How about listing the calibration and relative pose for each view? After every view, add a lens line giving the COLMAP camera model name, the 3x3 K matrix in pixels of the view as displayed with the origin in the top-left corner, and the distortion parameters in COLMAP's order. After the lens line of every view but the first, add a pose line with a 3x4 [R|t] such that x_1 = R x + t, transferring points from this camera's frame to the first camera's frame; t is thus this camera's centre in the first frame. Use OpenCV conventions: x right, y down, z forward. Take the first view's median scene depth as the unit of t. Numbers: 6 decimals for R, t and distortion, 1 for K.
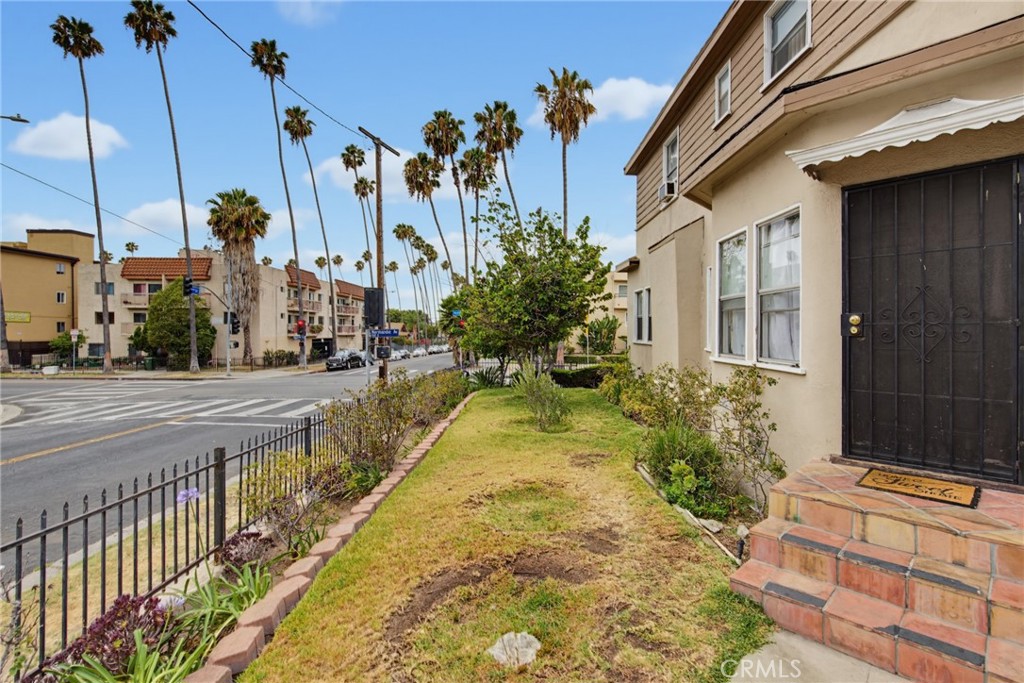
lens RADIAL K [[478.0, 0, 519.9], [0, 478.0, 339.6], [0, 0, 1]] dist [0.000724, -0.000206]
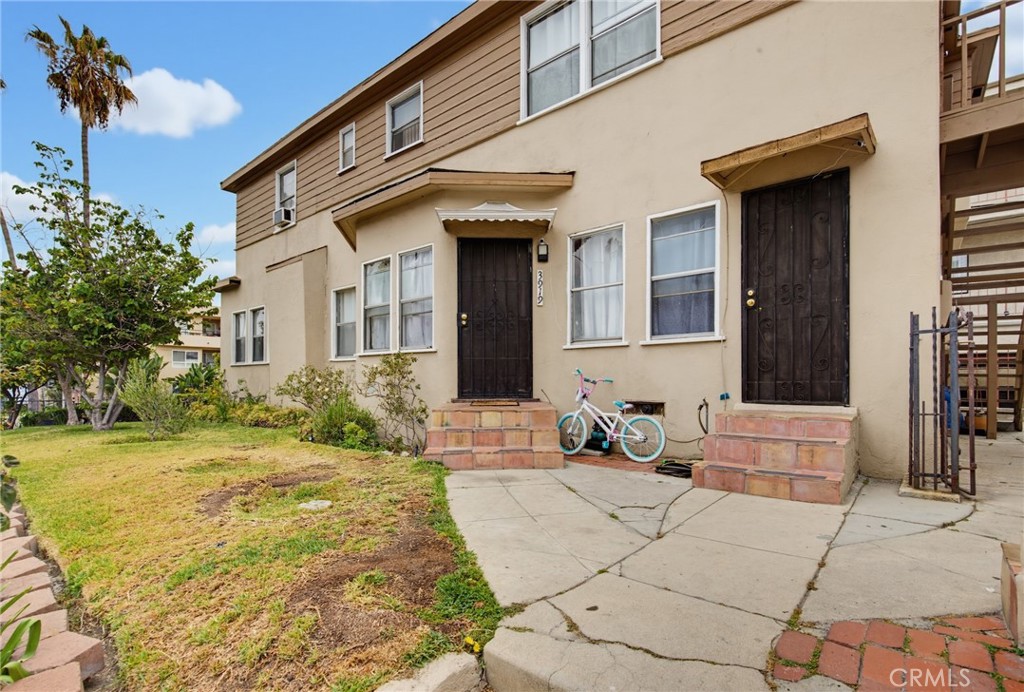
lens RADIAL K [[478.0, 0, 503.1], [0, 478.0, 378.2], [0, 0, 1]] dist [0.000724, -0.000206]
pose [[0.678000, 0.001921, 0.735060, -0.302302], [0.004956, 0.999962, -0.007184, 0.125841], [-0.735045, 0.008513, 0.677964, -0.169655]]
